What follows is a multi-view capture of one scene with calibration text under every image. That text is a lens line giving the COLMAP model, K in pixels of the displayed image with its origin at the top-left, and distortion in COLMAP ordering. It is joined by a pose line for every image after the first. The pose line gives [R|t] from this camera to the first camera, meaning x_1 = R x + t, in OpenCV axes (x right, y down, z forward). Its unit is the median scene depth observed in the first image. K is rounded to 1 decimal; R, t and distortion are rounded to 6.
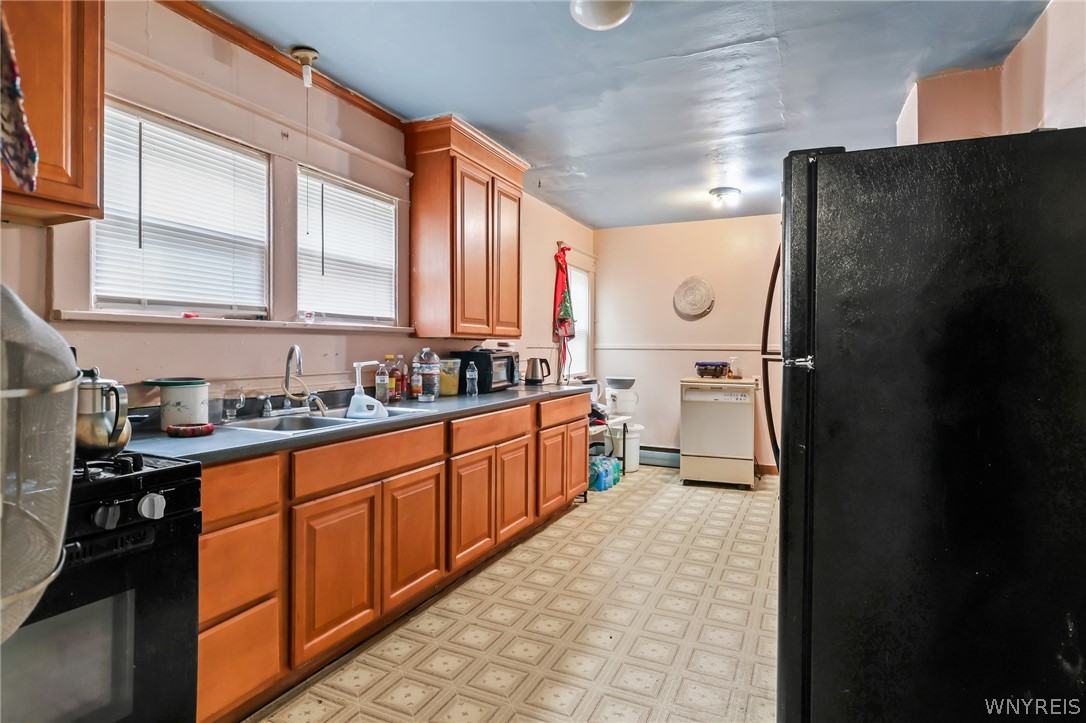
lens RADIAL K [[580.0, 0, 539.6], [0, 580.0, 357.1], [0, 0, 1]] dist [0.001574, 0.000447]
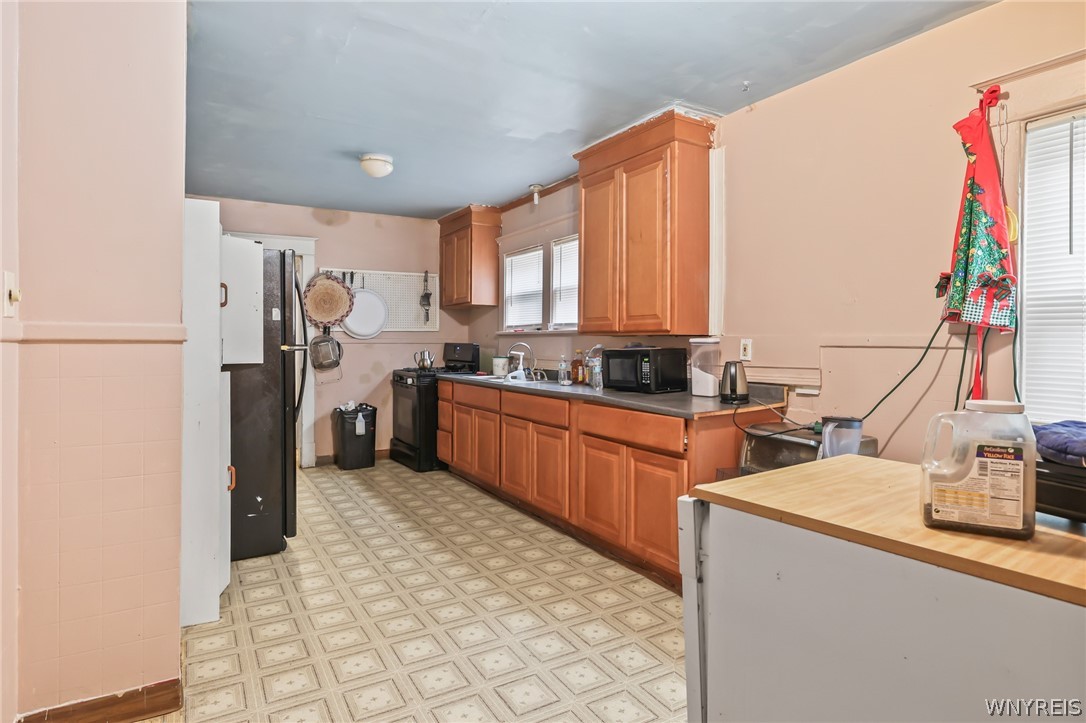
lens RADIAL K [[589.8, 0, 537.1], [0, 589.8, 350.0], [0, 0, 1]] dist [0.002589, 0.000129]
pose [[-0.563244, 0.007162, -0.826259, 1.125848], [-0.017316, 0.999641, 0.020469, -0.035080], [0.826109, 0.025837, -0.562918, 2.011263]]
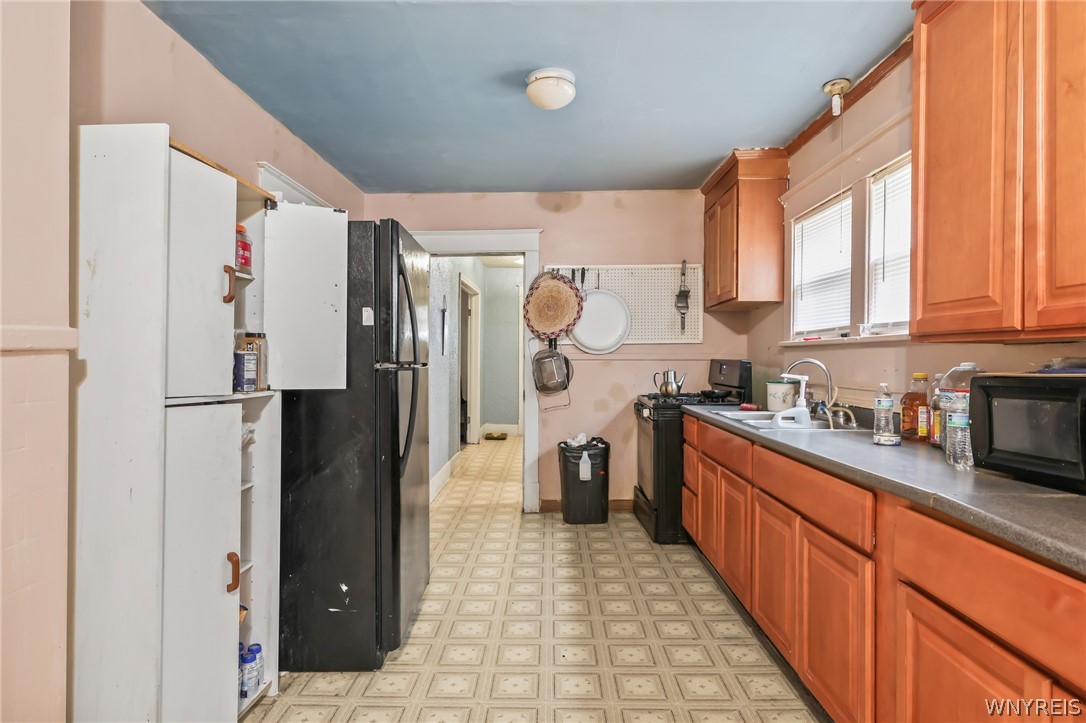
lens RADIAL K [[581.6, 0, 543.0], [0, 581.6, 361.5], [0, 0, 1]] dist [0.000610, 0.000222]
pose [[-0.913213, -0.001702, -0.407478, 0.506117], [-0.010597, 0.999752, 0.019571, -0.029935], [0.407344, 0.022191, -0.913005, 1.705037]]
